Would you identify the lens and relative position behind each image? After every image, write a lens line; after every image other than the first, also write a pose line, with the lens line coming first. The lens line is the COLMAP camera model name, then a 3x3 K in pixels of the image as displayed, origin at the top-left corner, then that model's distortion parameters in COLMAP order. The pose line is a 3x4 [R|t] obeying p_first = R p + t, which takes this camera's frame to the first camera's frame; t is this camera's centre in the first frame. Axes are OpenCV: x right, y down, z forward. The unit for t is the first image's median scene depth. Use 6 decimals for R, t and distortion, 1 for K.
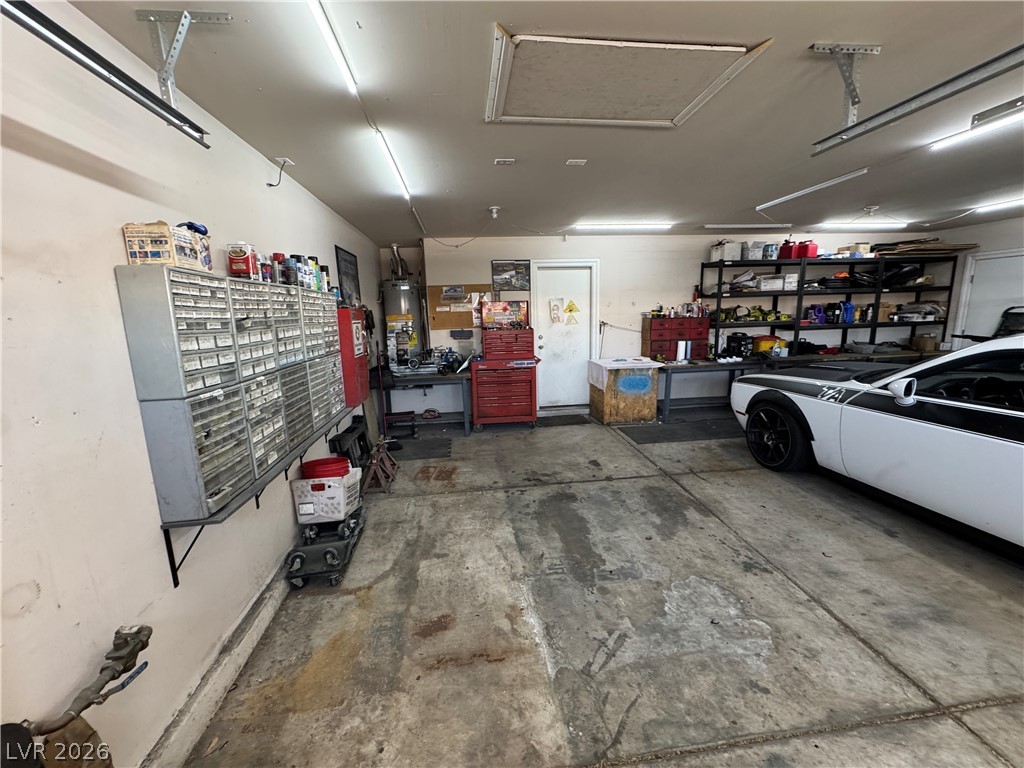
lens RADIAL K [[409.3, 0, 510.7], [0, 409.3, 384.0], [0, 0, 1]] dist [-0.003356, 0.000643]
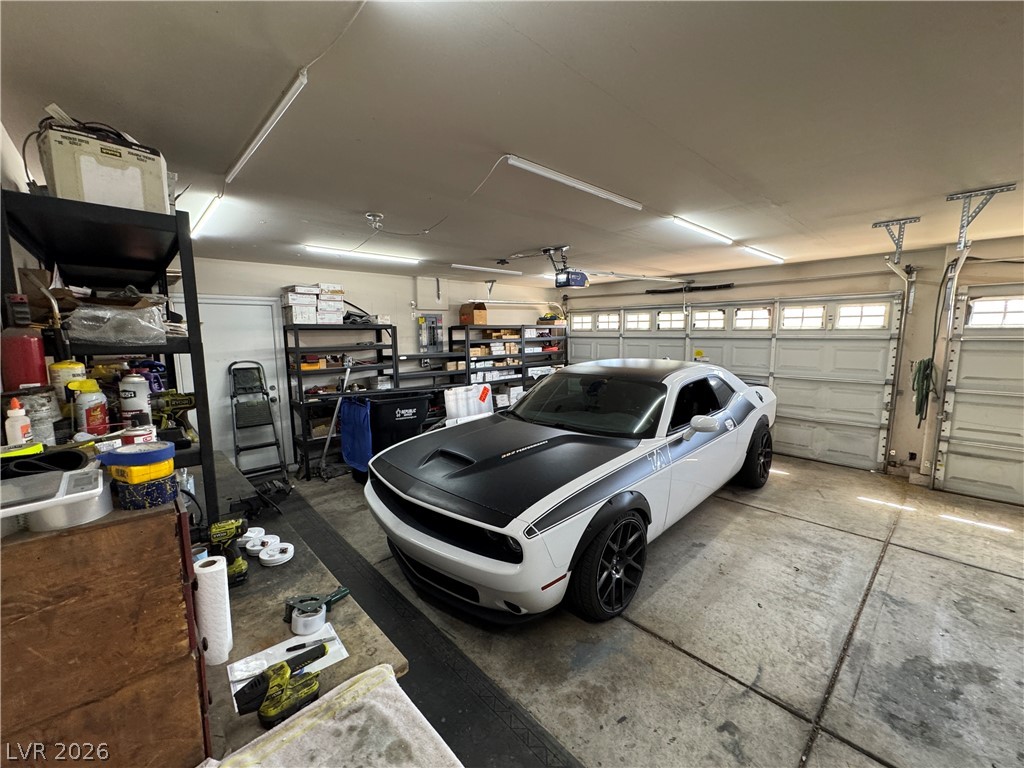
lens RADIAL K [[409.3, 0, 510.7], [0, 409.3, 384.0], [0, 0, 1]] dist [-0.003356, 0.000643]
pose [[-0.596790, -0.066887, 0.799605, 0.320830], [0.171178, 0.962967, 0.208311, -0.401499], [-0.783926, 0.261192, -0.563239, 1.865310]]
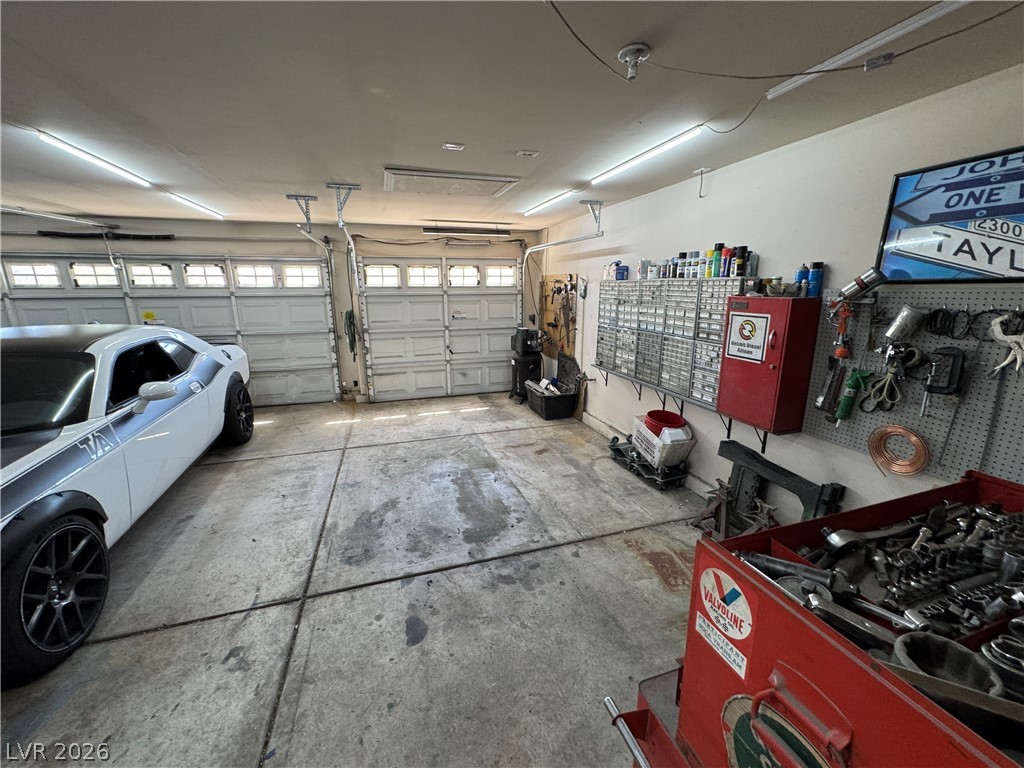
lens RADIAL K [[409.3, 0, 510.7], [0, 409.3, 384.0], [0, 0, 1]] dist [-0.003356, 0.000643]
pose [[-0.980816, 0.078215, -0.178556, 0.223053], [0.000122, 0.916222, 0.400670, -0.391080], [0.194935, 0.392962, -0.898655, 1.912379]]
